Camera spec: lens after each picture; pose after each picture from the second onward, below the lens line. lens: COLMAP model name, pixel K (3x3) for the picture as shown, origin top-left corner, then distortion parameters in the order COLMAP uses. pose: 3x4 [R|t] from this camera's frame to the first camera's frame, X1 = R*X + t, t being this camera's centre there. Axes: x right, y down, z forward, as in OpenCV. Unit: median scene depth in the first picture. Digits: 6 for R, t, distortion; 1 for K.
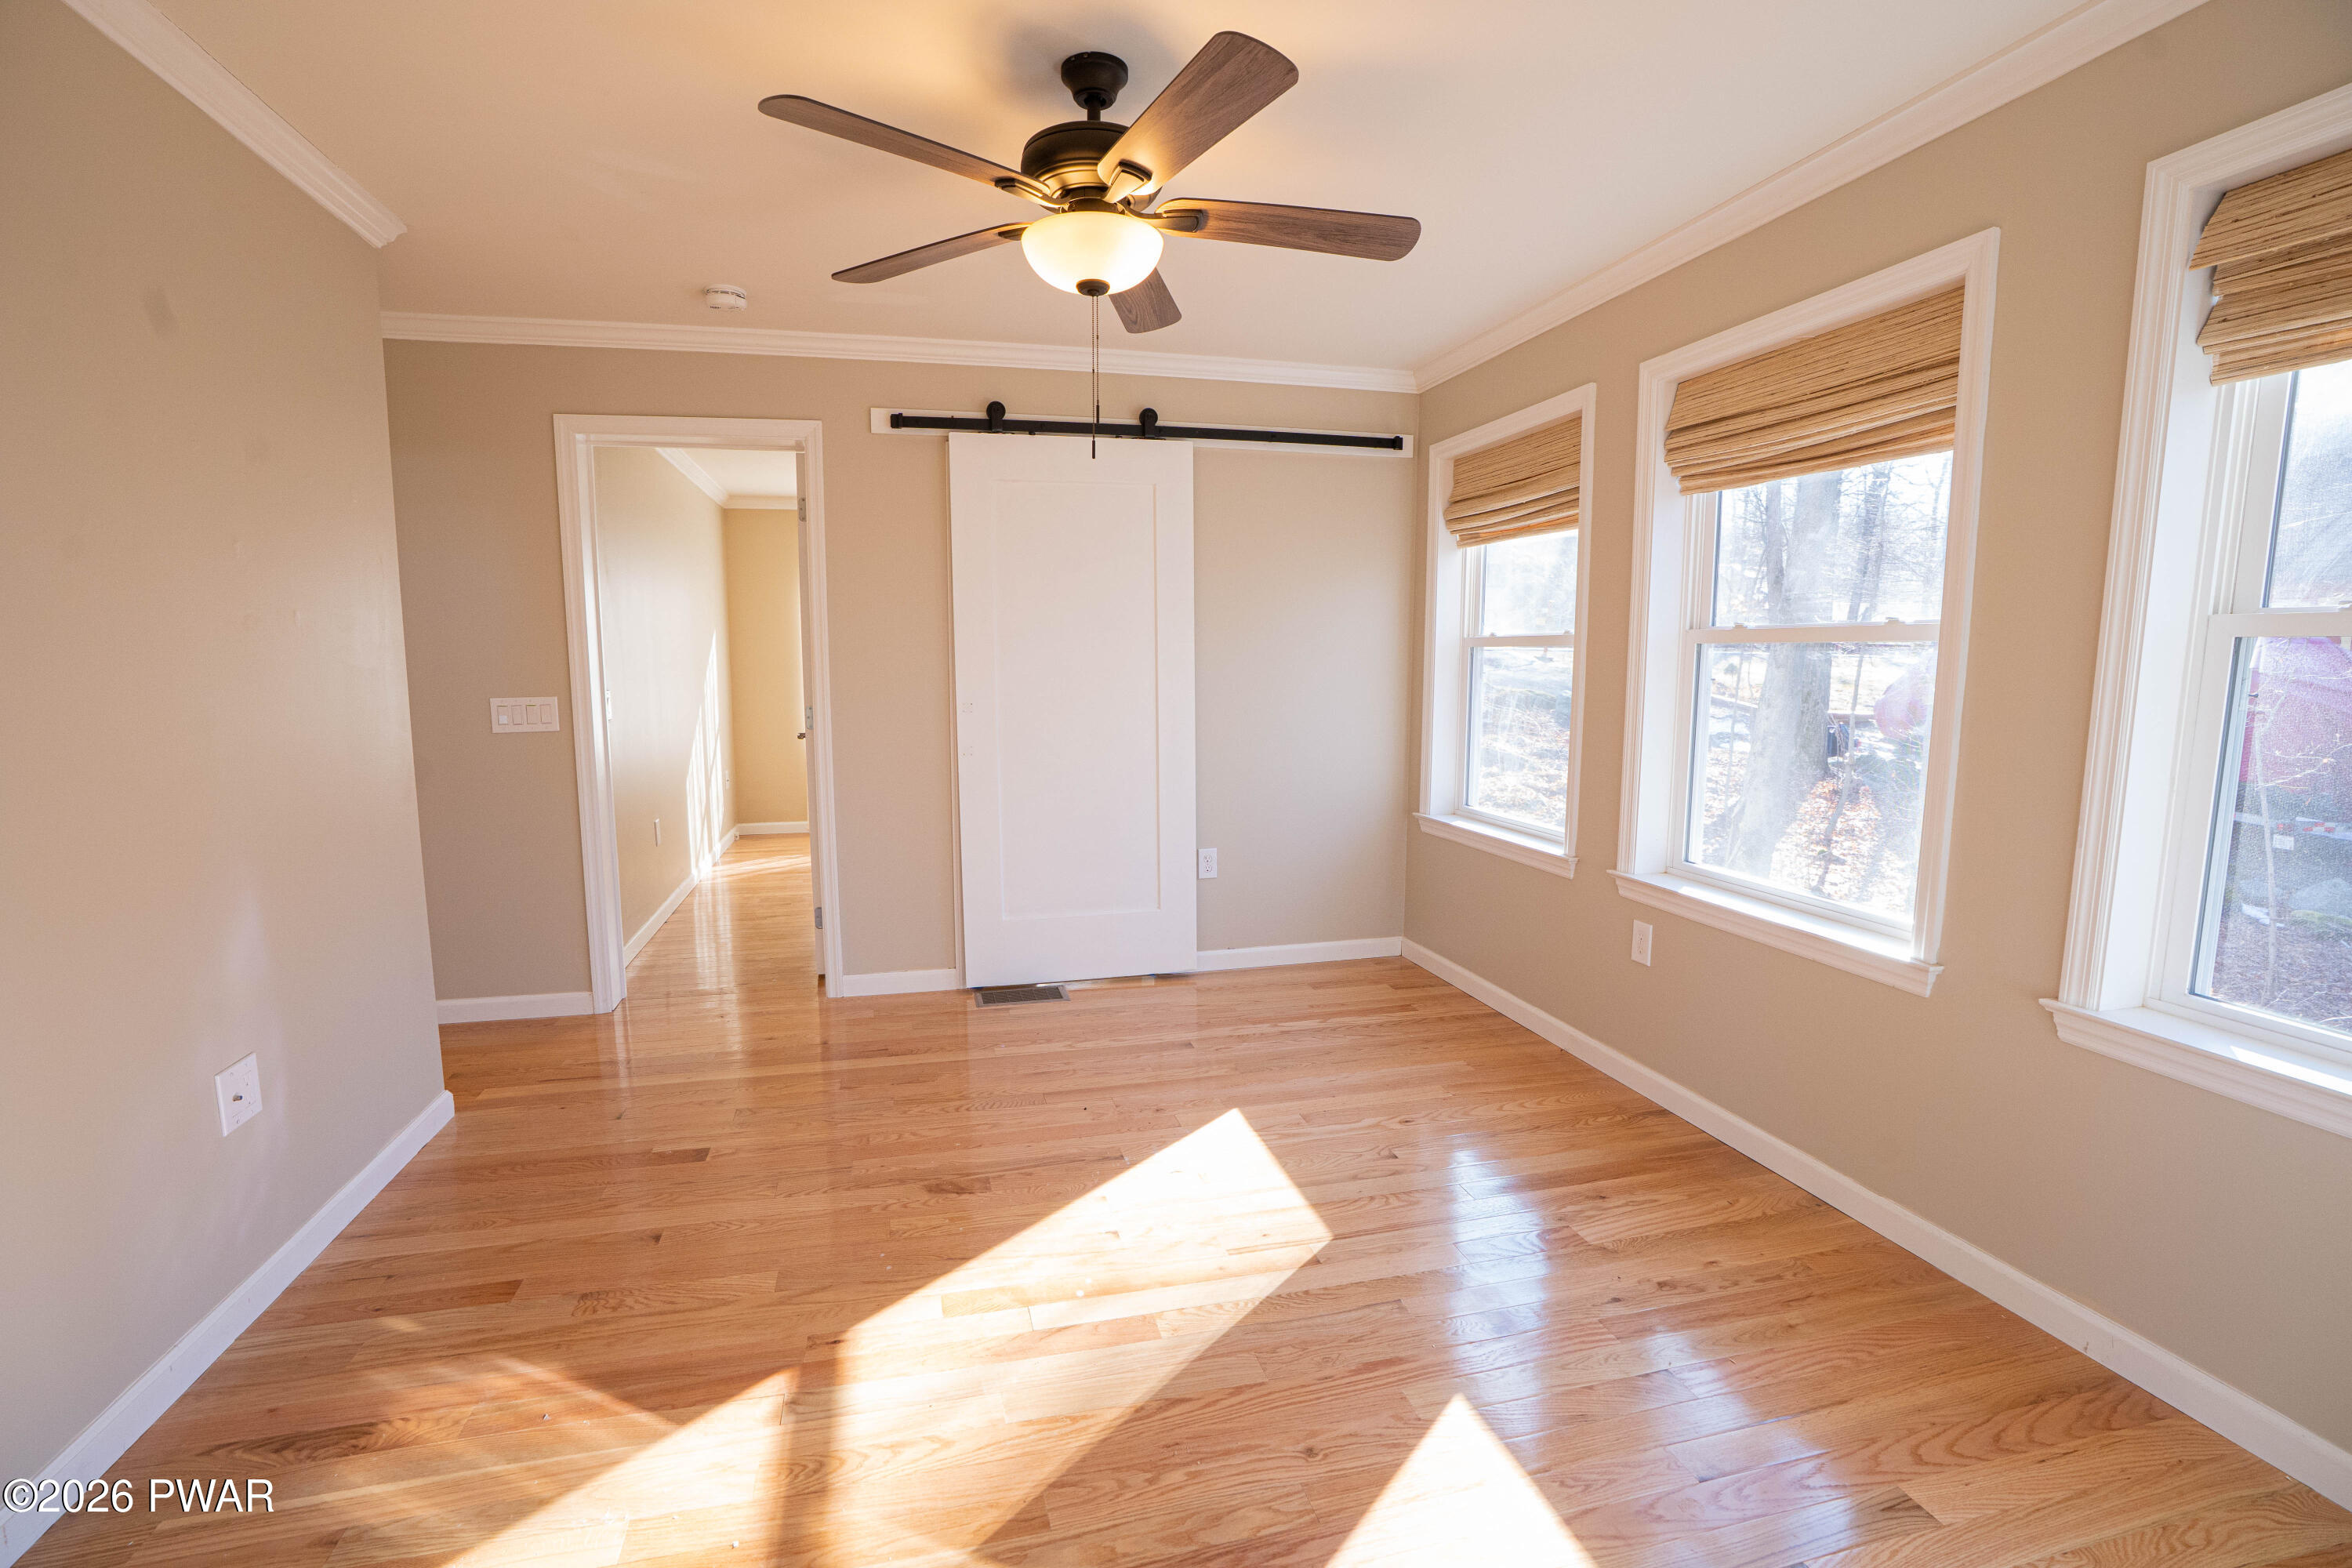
lens RADIAL K [[1089.7, 0, 1171.8], [0, 1089.7, 795.9], [0, 0, 1]] dist [-0.073549, 0.030073]
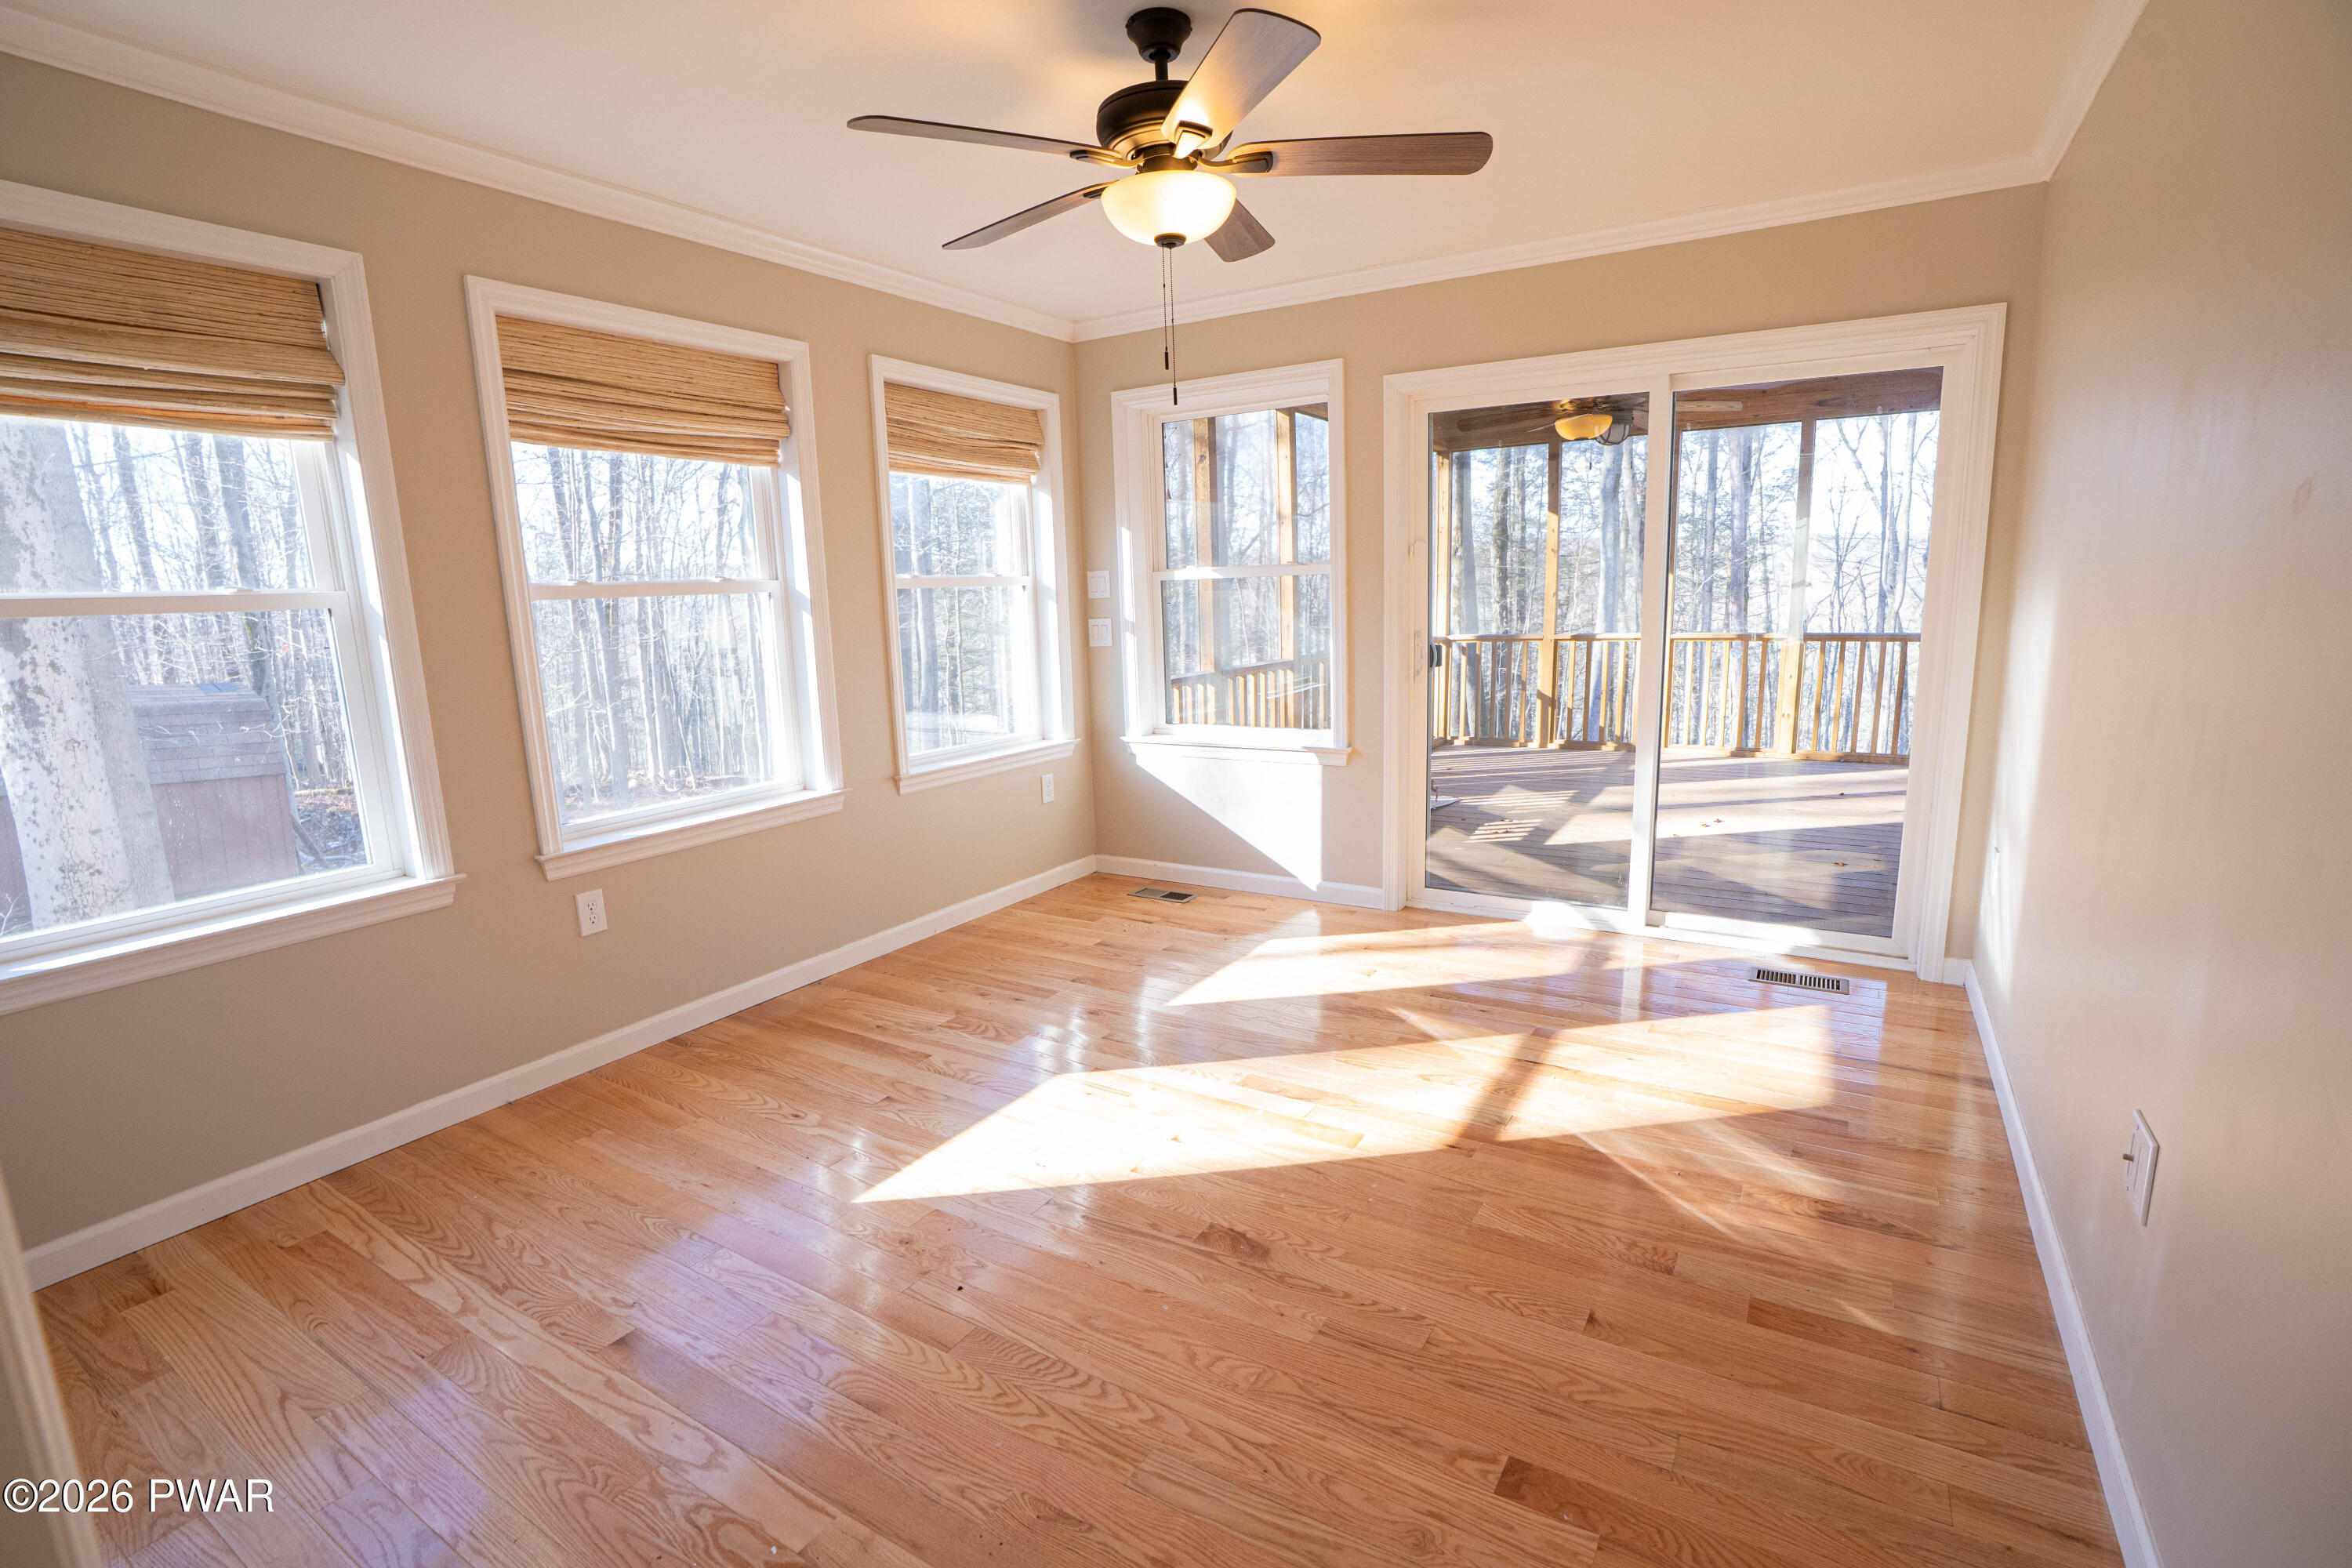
lens RADIAL K [[1089.7, 0, 1171.8], [0, 1089.7, 795.9], [0, 0, 1]] dist [-0.073549, 0.030073]
pose [[-0.692690, -0.114825, 0.712036, -0.717679], [0.120765, 0.954842, 0.271464, -0.194124], [-0.711053, 0.274029, -0.647543, 1.485209]]
